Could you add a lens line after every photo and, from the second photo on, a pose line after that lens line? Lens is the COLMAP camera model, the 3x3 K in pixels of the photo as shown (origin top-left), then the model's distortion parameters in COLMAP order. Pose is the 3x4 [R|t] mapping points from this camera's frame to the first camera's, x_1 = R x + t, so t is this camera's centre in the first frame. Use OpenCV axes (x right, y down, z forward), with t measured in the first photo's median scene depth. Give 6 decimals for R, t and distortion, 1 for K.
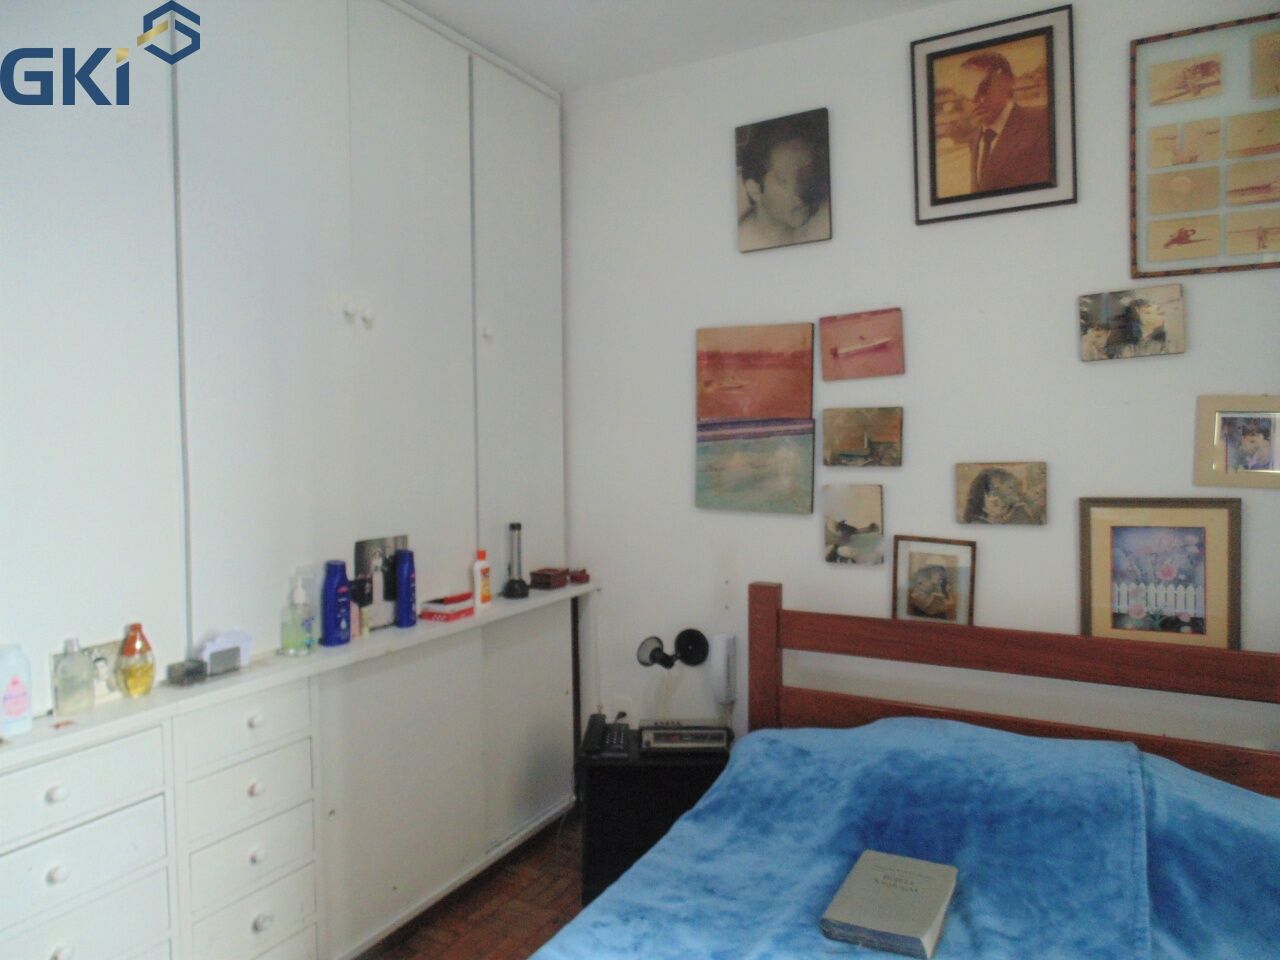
lens RADIAL K [[842.9, 0, 640.0], [0, 842.9, 480.0], [0, 0, 1]] dist [-0.020247, -0.001985]
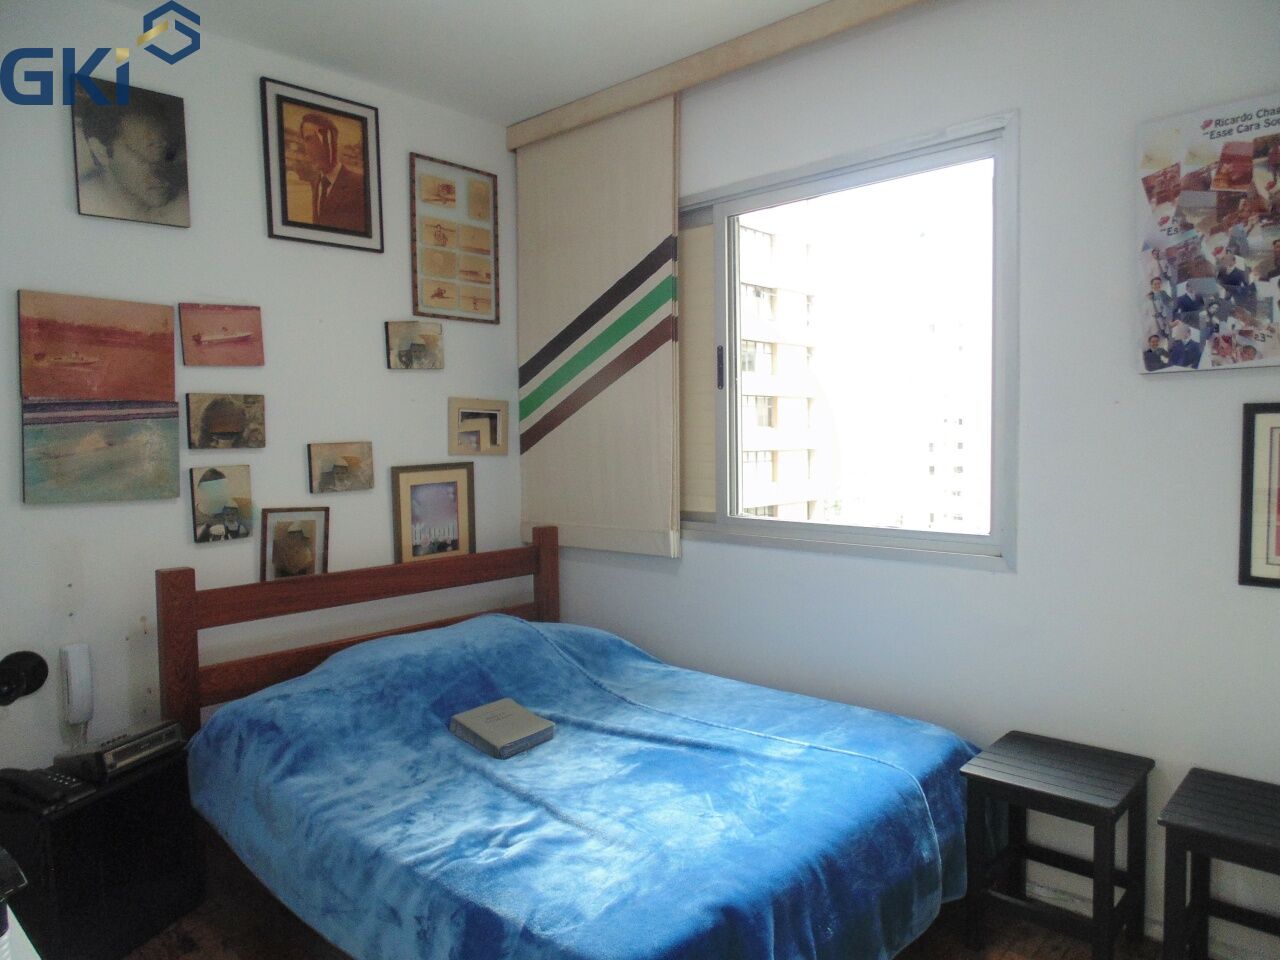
lens RADIAL K [[842.9, 0, 640.0], [0, 842.9, 480.0], [0, 0, 1]] dist [-0.020247, -0.001985]
pose [[0.243981, -0.045427, 0.968715, -0.676937], [0.056436, 0.997874, 0.032580, 0.019411], [-0.968136, 0.046722, 0.246026, 0.241793]]
